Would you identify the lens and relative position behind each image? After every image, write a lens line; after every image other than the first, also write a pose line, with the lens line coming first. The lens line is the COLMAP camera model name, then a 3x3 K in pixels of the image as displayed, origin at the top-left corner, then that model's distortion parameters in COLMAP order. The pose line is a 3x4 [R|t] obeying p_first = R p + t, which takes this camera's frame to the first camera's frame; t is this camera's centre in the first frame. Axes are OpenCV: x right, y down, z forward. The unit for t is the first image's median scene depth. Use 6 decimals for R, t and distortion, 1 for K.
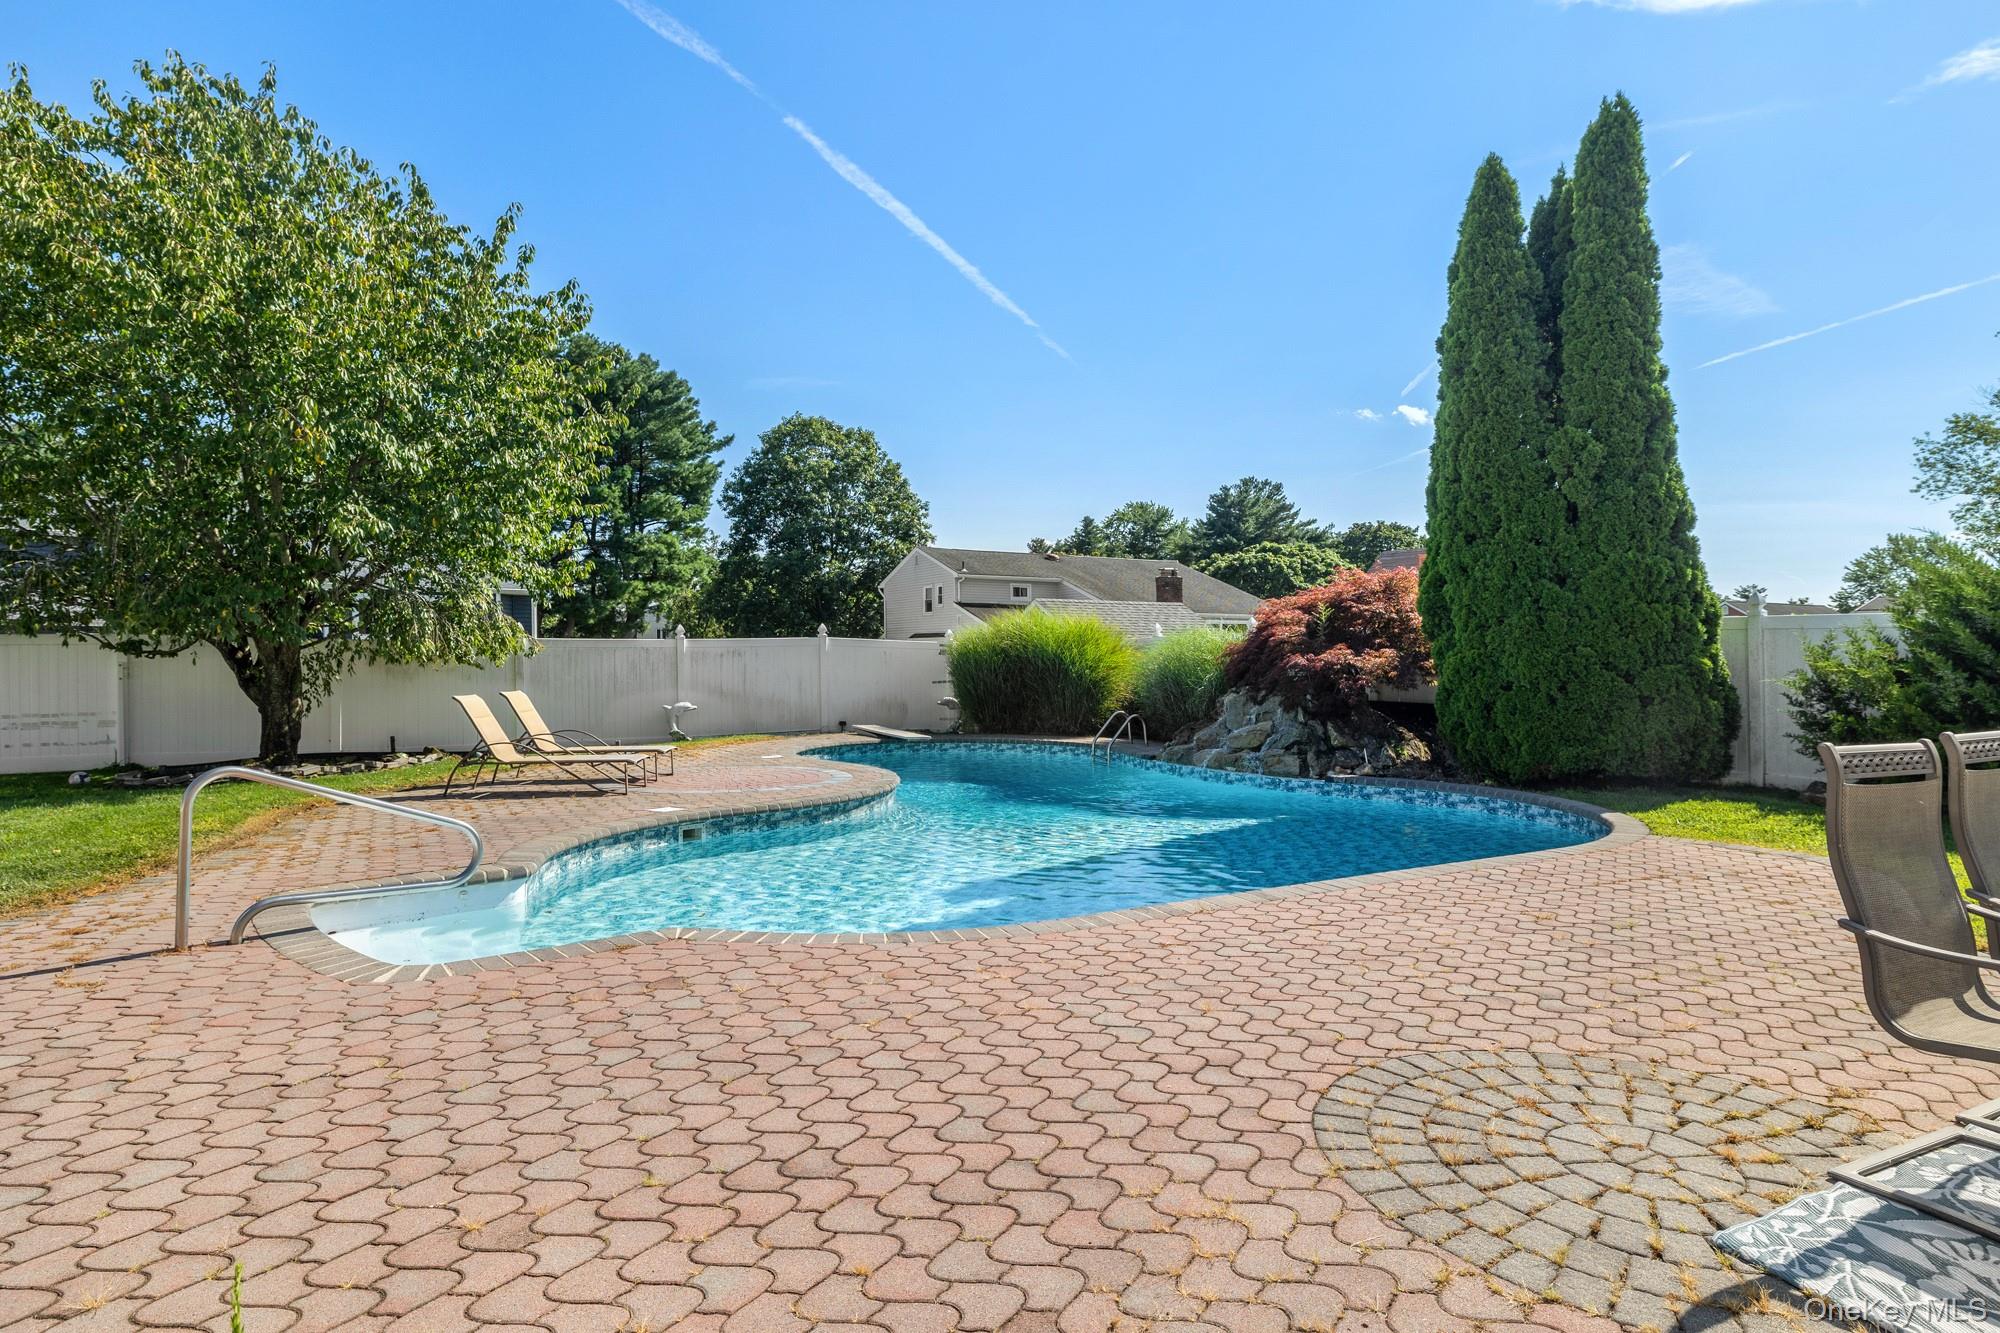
lens RADIAL K [[1069.0, 0, 1009.5], [0, 1069.0, 675.5], [0, 0, 1]] dist [-0.001963, 0.000262]
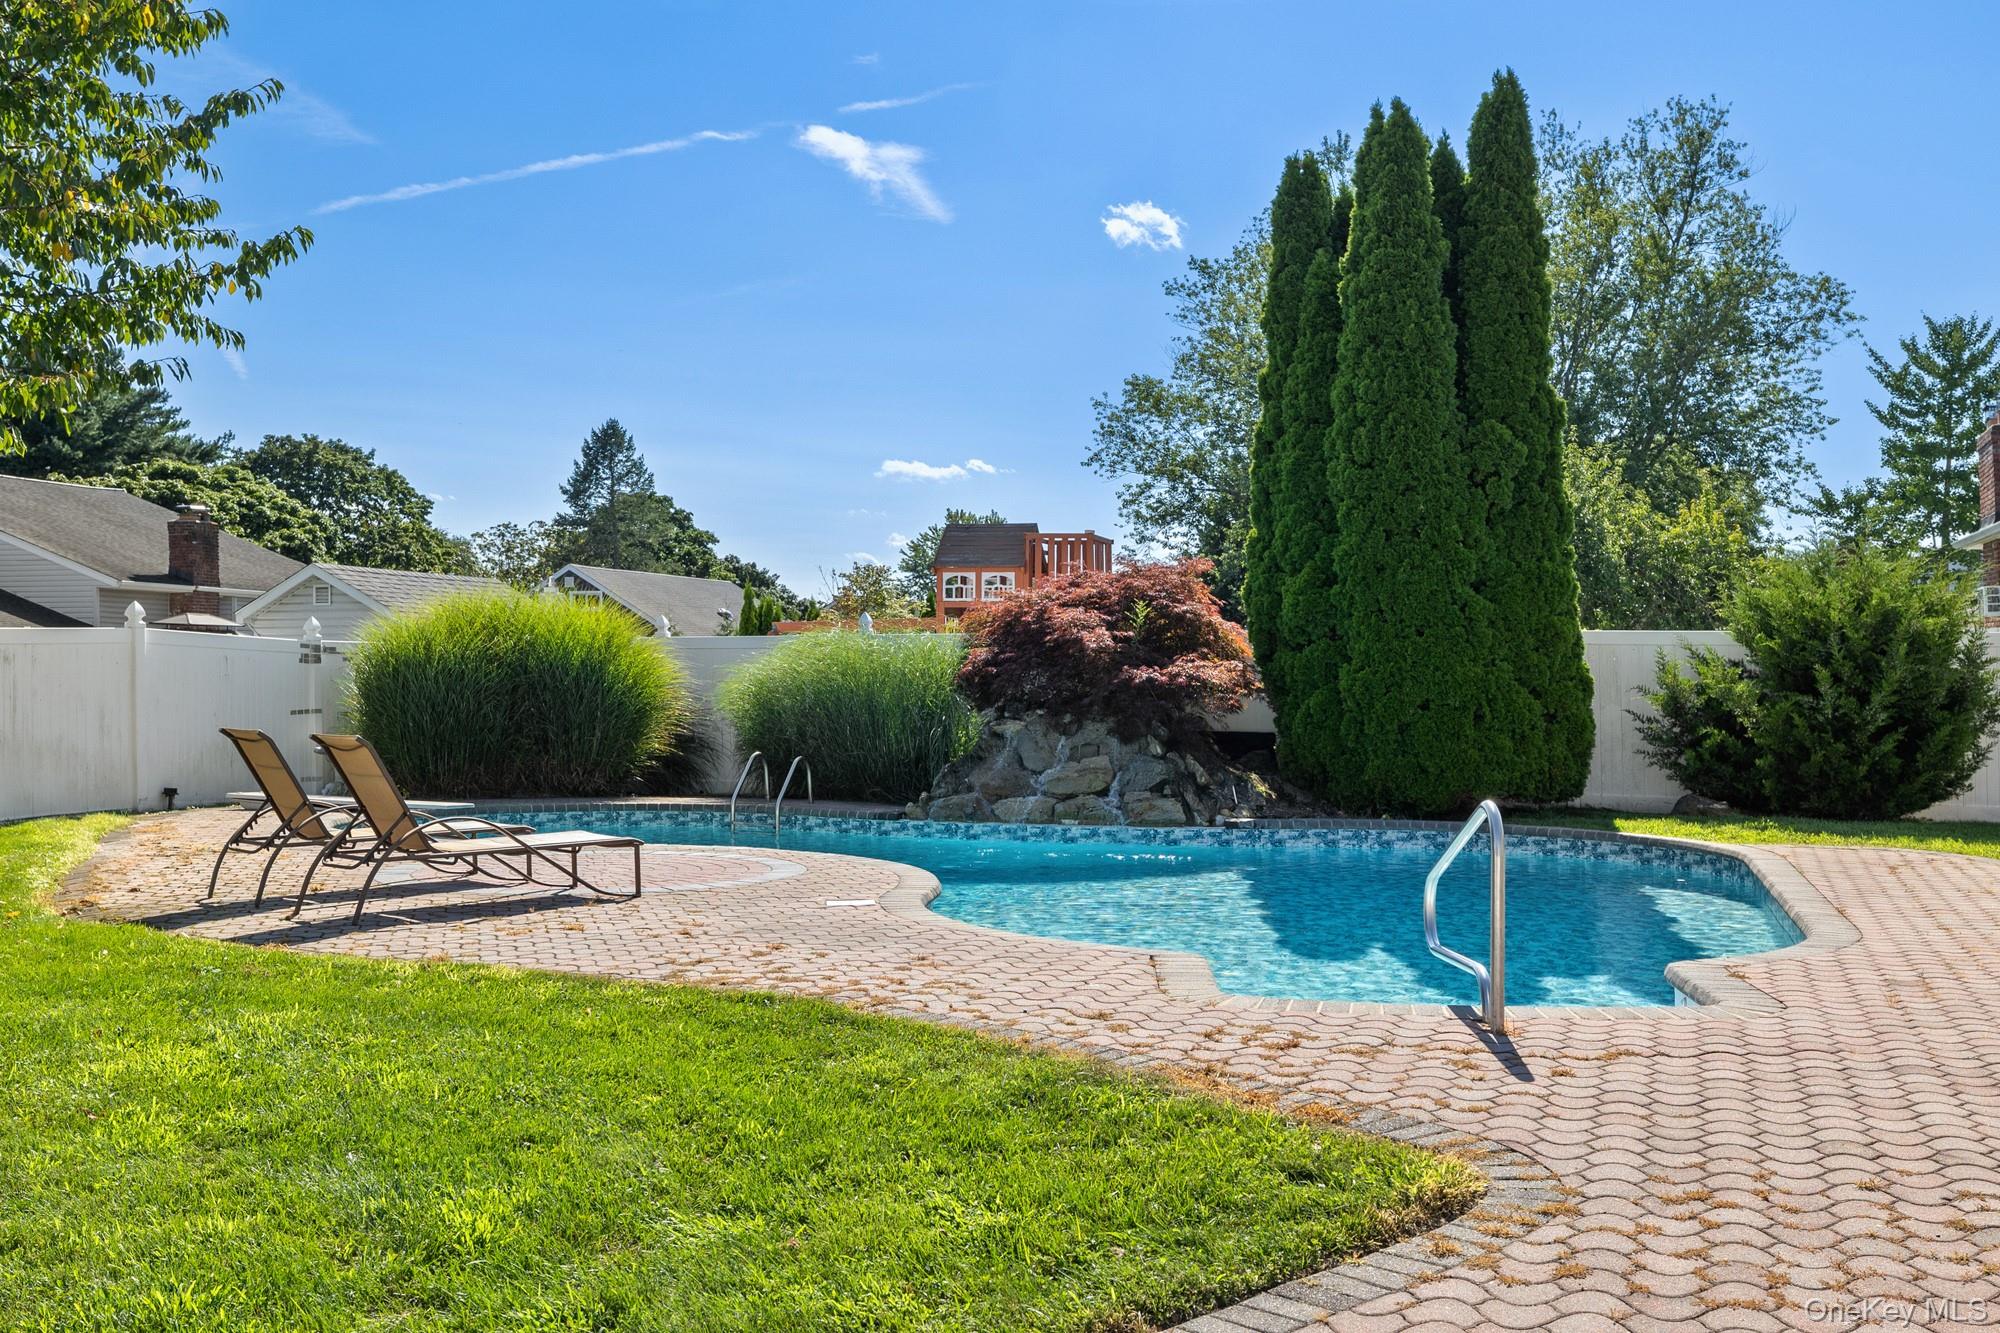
lens RADIAL K [[1851.9, 0, 1000.0], [0, 1851.9, 666.2], [0, 0, 1]] dist [-0.026143, 0.000000]
pose [[0.752129, 0.006463, 0.658984, -0.469545], [0.006387, 0.999833, -0.017097, 0.001124], [-0.658985, 0.017068, 0.751962, 0.050721]]
